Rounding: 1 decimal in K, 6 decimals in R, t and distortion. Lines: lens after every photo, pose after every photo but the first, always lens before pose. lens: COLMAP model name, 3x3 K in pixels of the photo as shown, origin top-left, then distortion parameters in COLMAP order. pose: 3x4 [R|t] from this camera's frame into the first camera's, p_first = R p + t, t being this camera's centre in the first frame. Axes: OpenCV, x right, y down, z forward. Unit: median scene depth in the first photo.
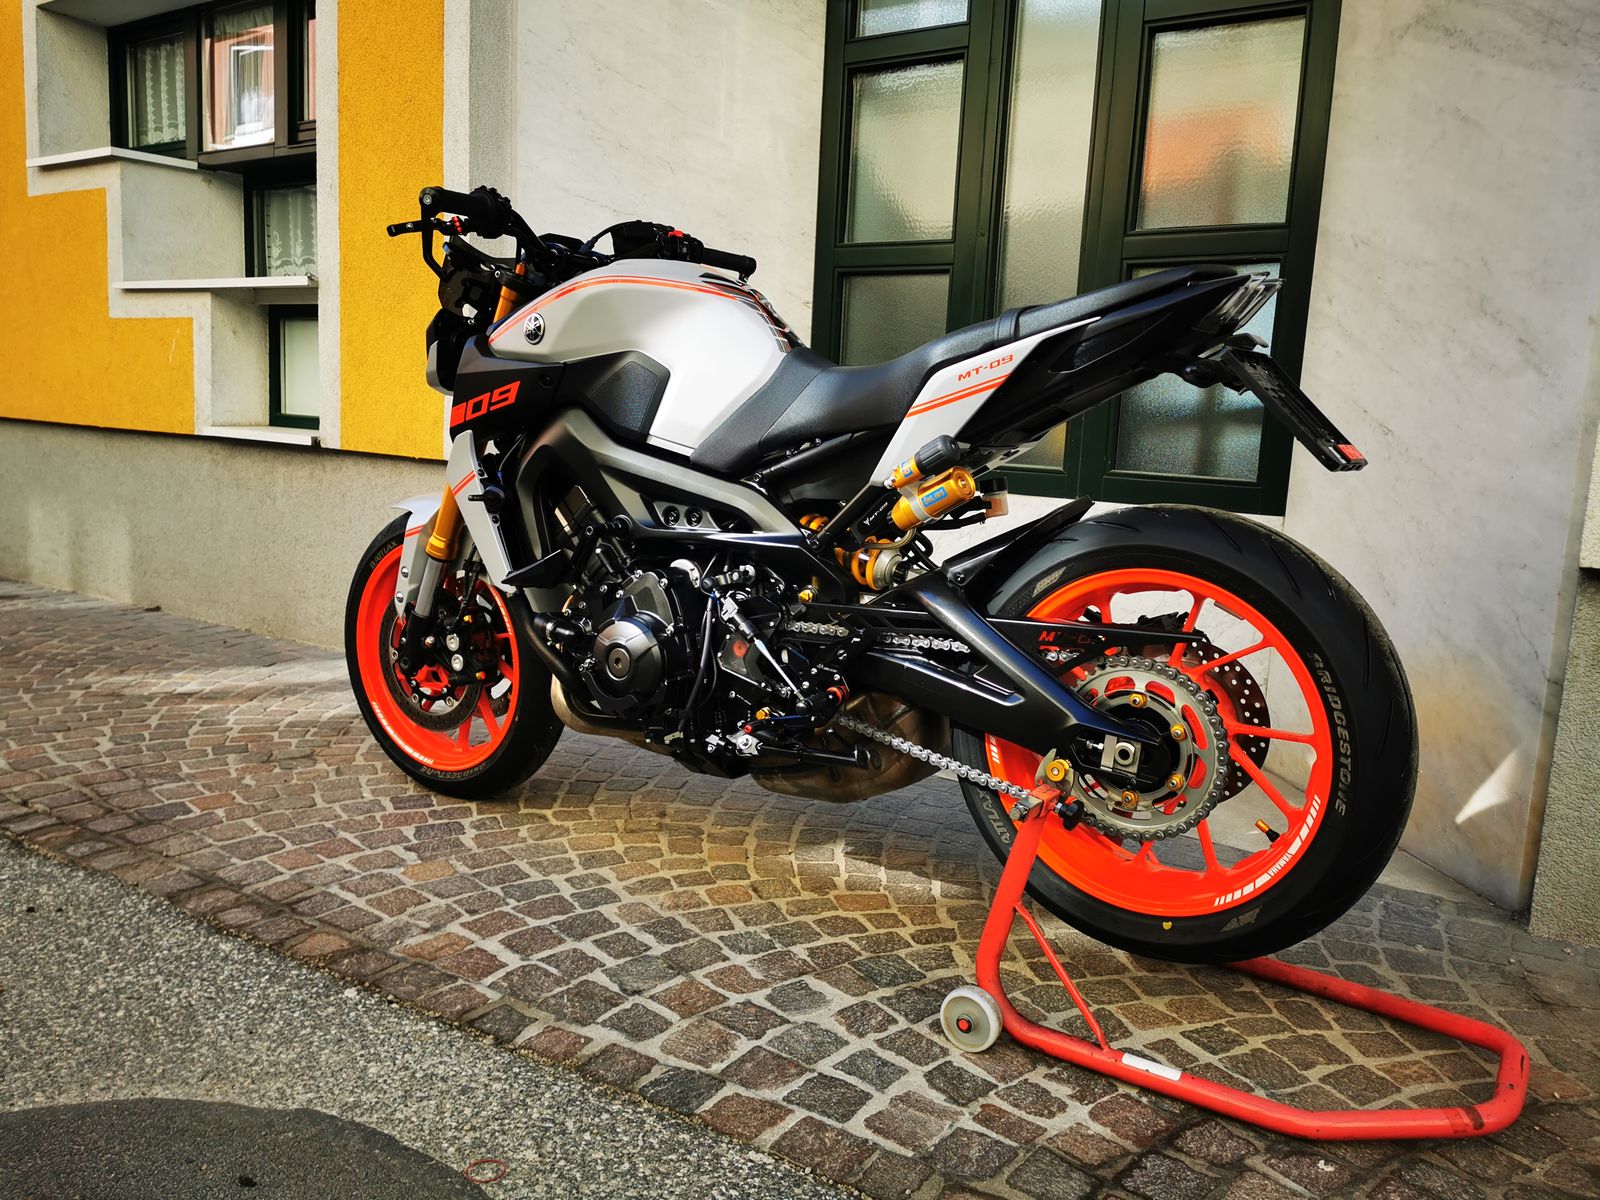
lens RADIAL K [[1233.5, 0, 815.0], [0, 1233.5, 601.1], [0, 0, 1]] dist [0.086262, -0.117512]
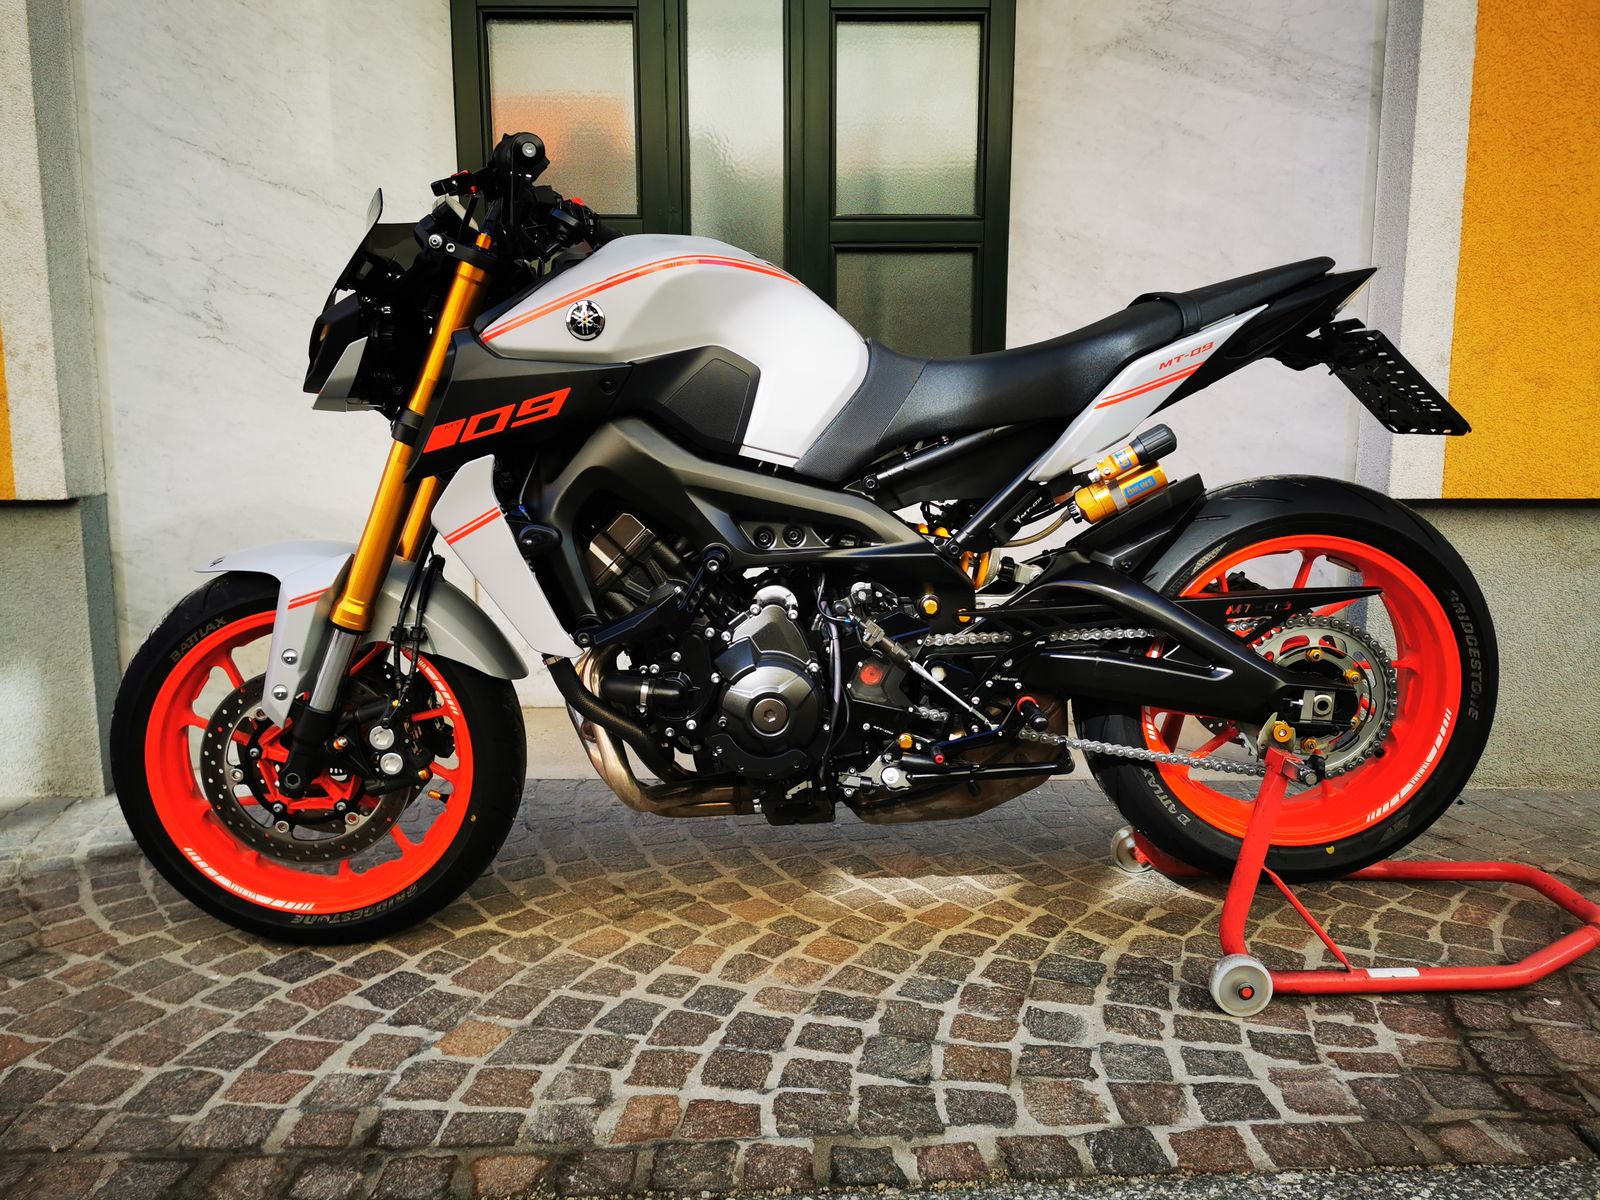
lens RADIAL K [[1222.7, 0, 815.1], [0, 1222.7, 599.6], [0, 0, 1]] dist [0.108098, -0.160614]
pose [[0.816929, -0.137138, 0.560196, -0.576368], [0.126013, 0.990293, 0.058663, -0.072060], [-0.562803, 0.022669, 0.826280, 0.278500]]
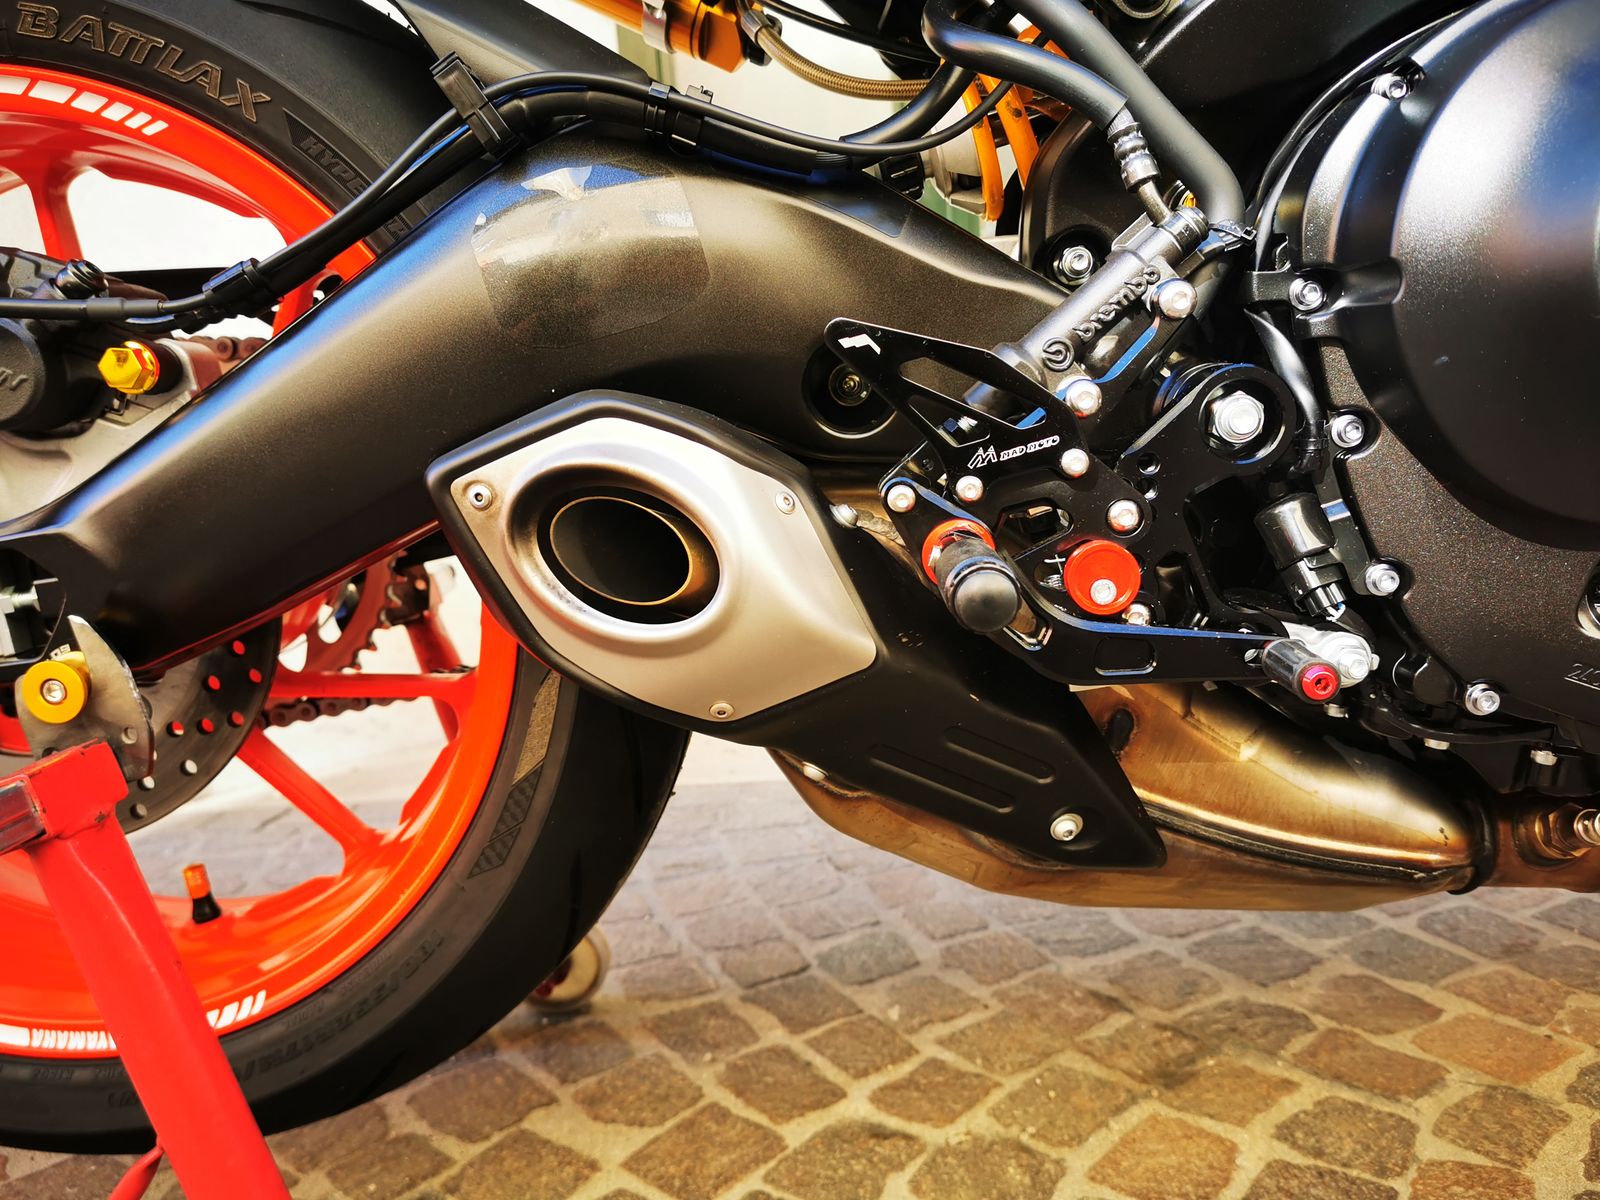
lens RADIAL K [[1276.0, 0, 806.3], [0, 1276.0, 601.1], [0, 0, 1]] dist [0.044727, -0.101359]
pose [[0.855044, -0.180507, 0.486125, -0.459748], [0.188048, 0.981581, 0.033722, 0.030357], [-0.483258, 0.062581, 0.873238, 0.879465]]
